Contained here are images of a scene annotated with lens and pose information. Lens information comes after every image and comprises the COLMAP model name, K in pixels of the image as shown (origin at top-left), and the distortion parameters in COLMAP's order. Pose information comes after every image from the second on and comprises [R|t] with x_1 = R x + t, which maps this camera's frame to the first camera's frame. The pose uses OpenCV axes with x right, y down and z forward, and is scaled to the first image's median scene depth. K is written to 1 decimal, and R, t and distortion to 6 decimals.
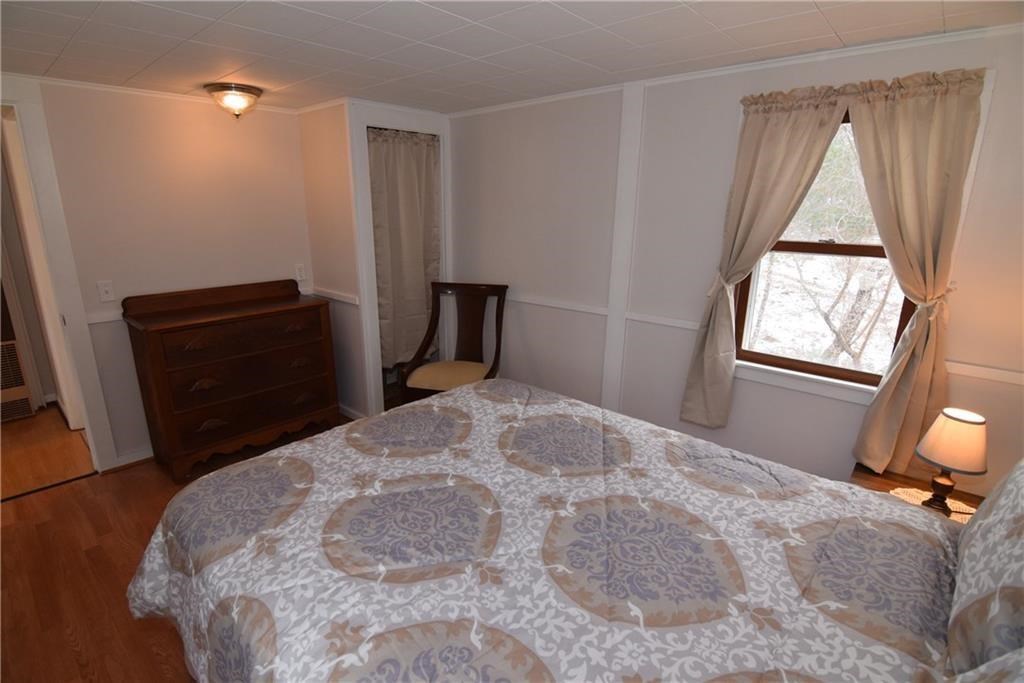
lens RADIAL K [[495.6, 0, 508.1], [0, 495.6, 343.3], [0, 0, 1]] dist [-0.016081, -0.001819]
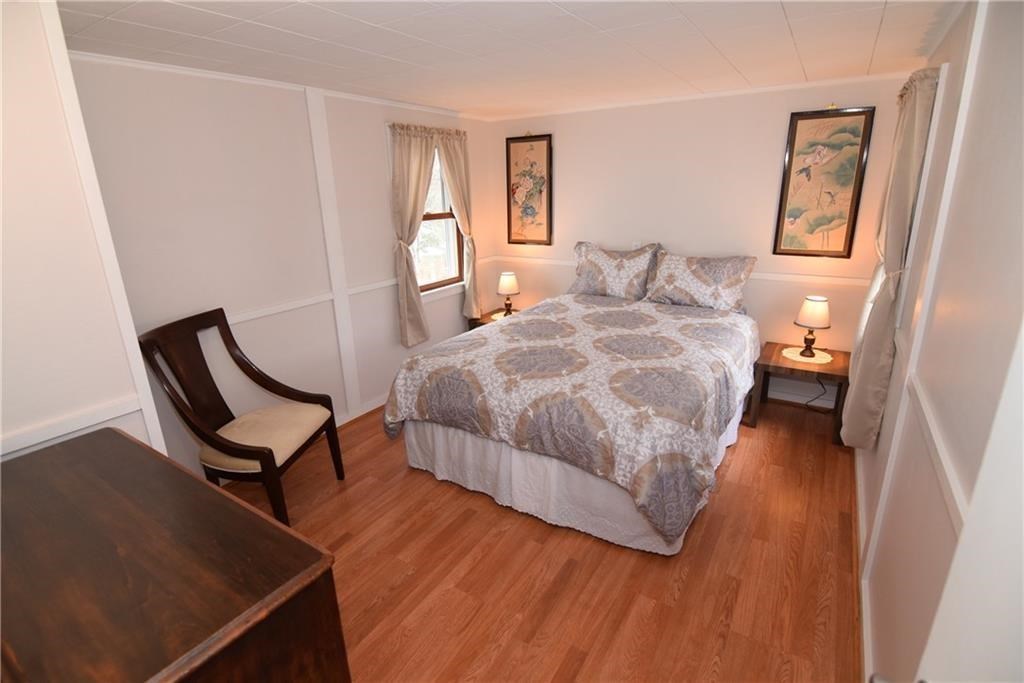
lens RADIAL K [[495.6, 0, 508.8], [0, 495.6, 339.2], [0, 0, 1]] dist [-0.016081, -0.001819]
pose [[-0.158659, -0.290842, 0.943524, -1.330672], [0.289455, 0.899938, 0.326080, -0.320057], [-0.943951, 0.324843, -0.058597, 1.060810]]
